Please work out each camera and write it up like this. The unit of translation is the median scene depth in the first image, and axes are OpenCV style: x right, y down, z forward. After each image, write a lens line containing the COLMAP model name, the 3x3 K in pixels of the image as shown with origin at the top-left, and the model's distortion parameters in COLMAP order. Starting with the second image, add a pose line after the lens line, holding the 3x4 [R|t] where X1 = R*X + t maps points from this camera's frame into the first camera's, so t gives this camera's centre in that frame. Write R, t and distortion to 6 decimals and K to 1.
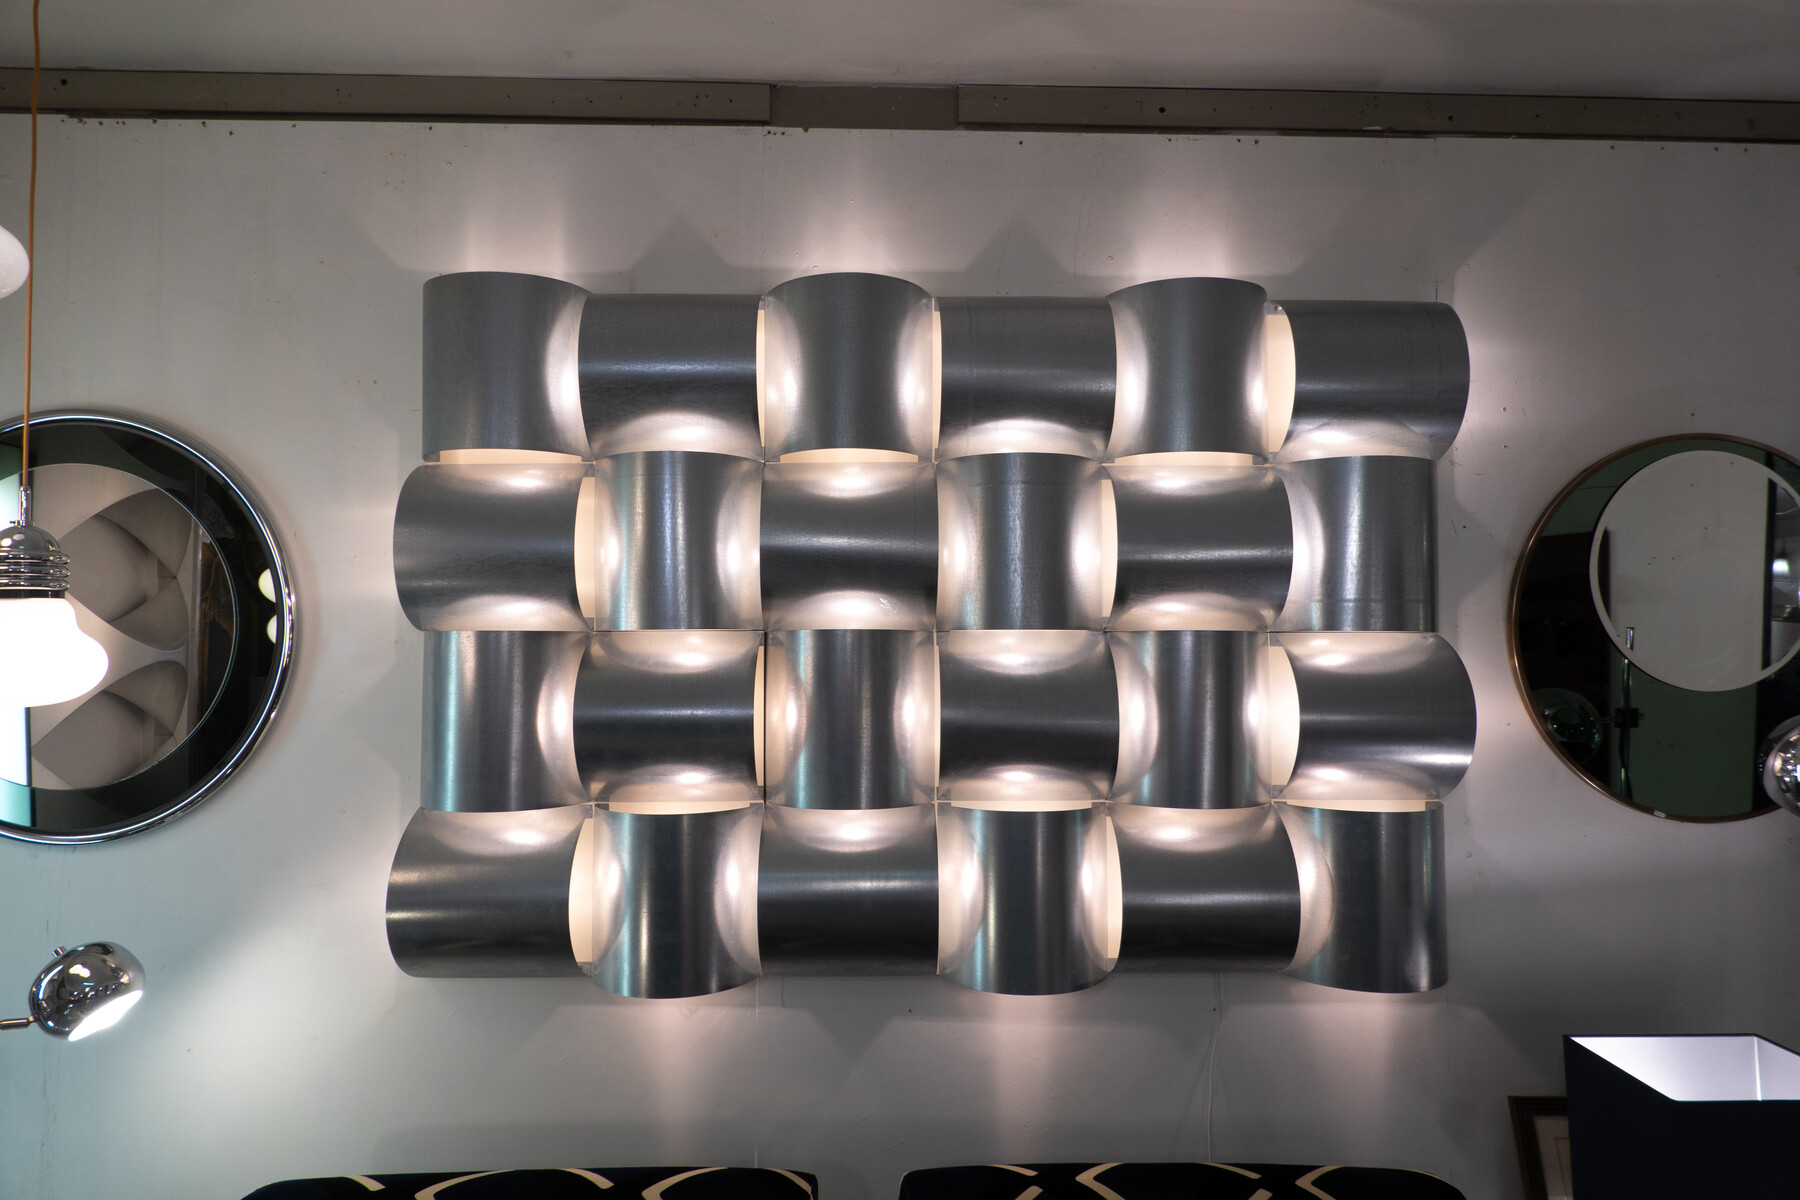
lens RADIAL K [[924.3, 0, 900.9], [0, 924.3, 643.5], [0, 0, 1]] dist [0.032191, -0.037123]
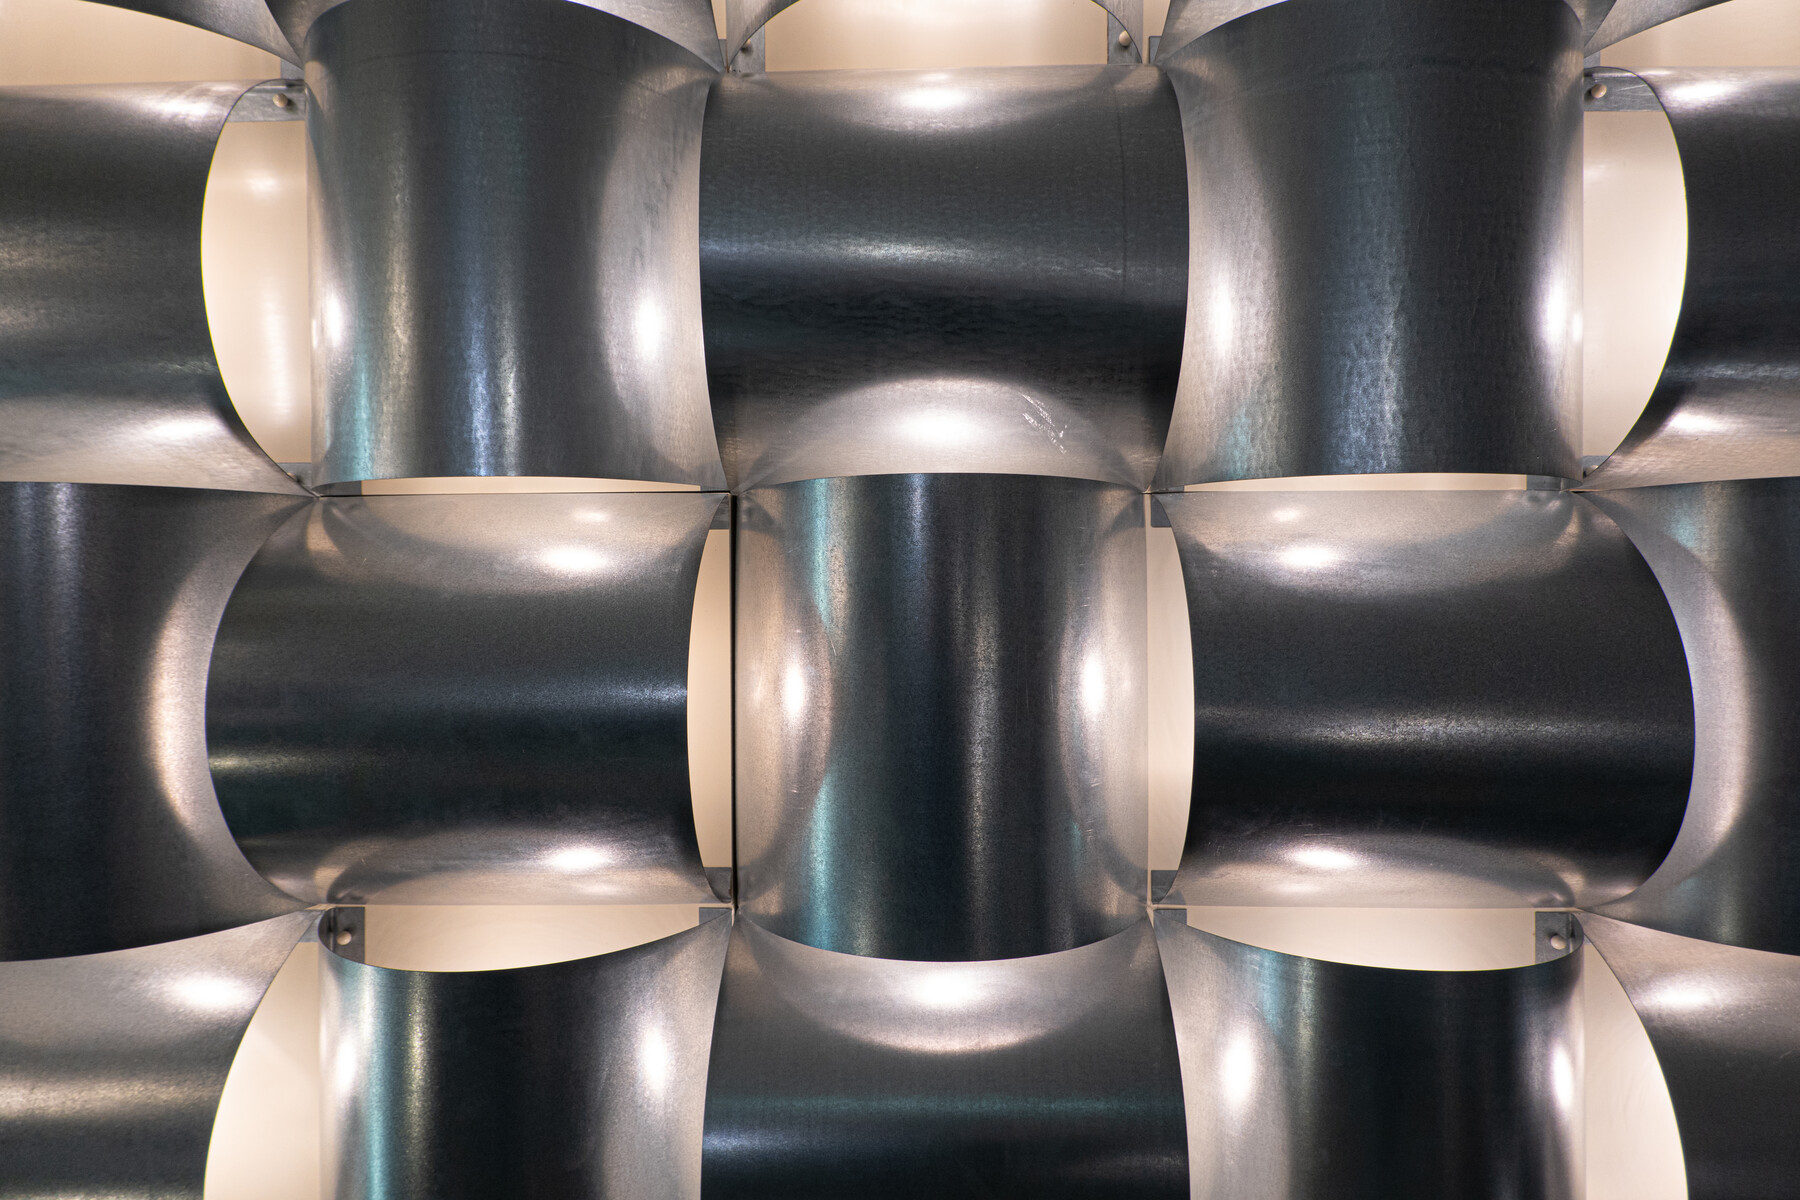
lens RADIAL K [[1203.3, 0, 901.6], [0, 1203.3, 608.0], [0, 0, 1]] dist [-0.000176, 0.000334]
pose [[0.999414, -0.003770, -0.034017, -0.057450], [0.005205, 0.999096, 0.042189, 0.017401], [0.033828, -0.042341, 0.998530, 0.509815]]
